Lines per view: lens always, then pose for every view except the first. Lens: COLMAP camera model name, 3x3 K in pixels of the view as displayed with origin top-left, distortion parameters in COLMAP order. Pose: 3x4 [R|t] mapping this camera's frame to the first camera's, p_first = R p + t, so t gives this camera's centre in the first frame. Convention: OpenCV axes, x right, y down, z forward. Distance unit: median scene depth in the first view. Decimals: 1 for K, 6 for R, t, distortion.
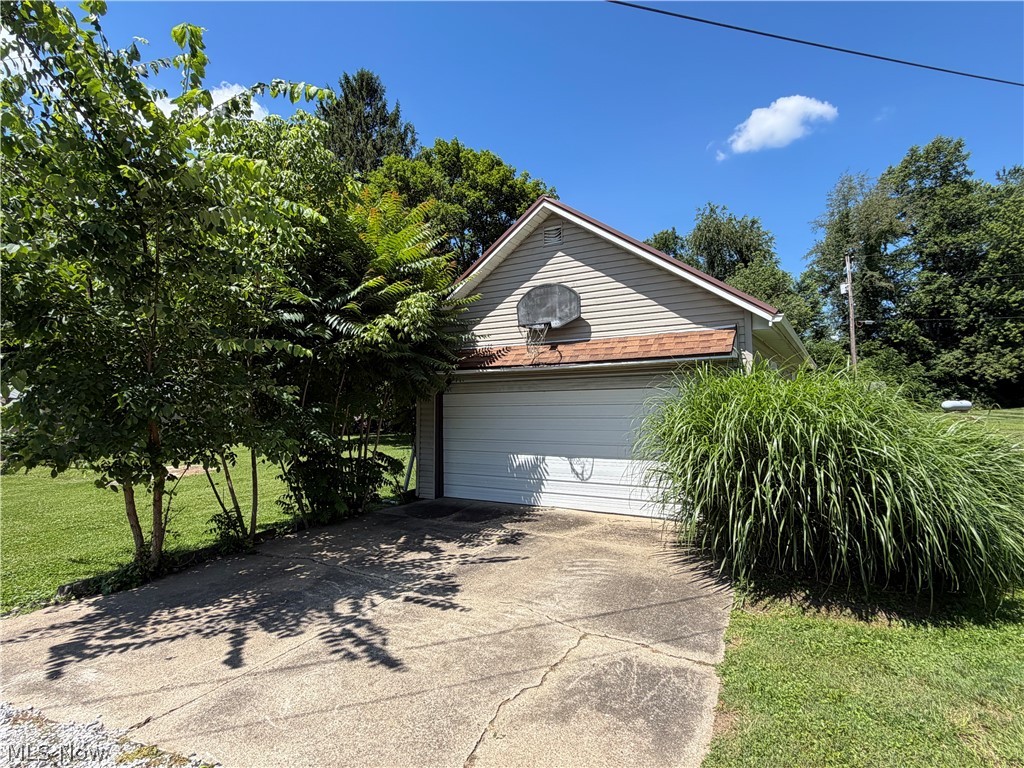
lens RADIAL K [[529.4, 0, 510.9], [0, 529.4, 386.9], [0, 0, 1]] dist [0.001866, -0.000103]
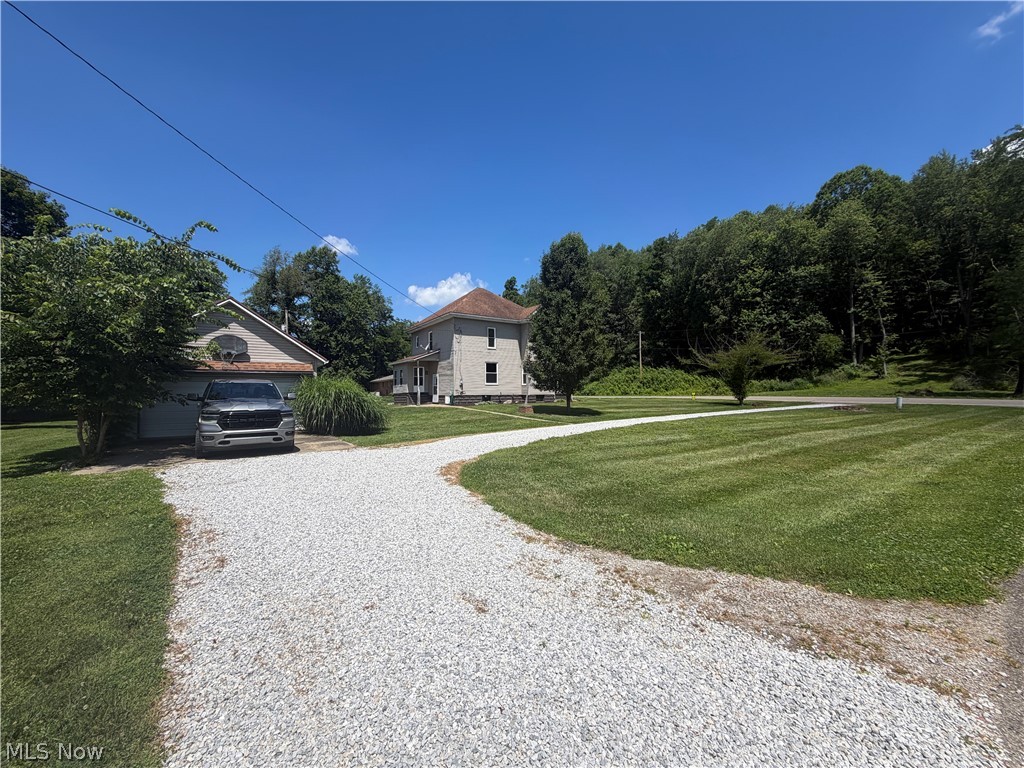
lens RADIAL K [[409.8, 0, 511.1], [0, 409.8, 388.3], [0, 0, 1]] dist [-0.000770, -0.000022]
pose [[0.410605, 0.028211, 0.911377, -0.193499], [-0.036501, 0.999229, -0.014485, 0.003142], [-0.911082, -0.027318, 0.411318, -0.157296]]
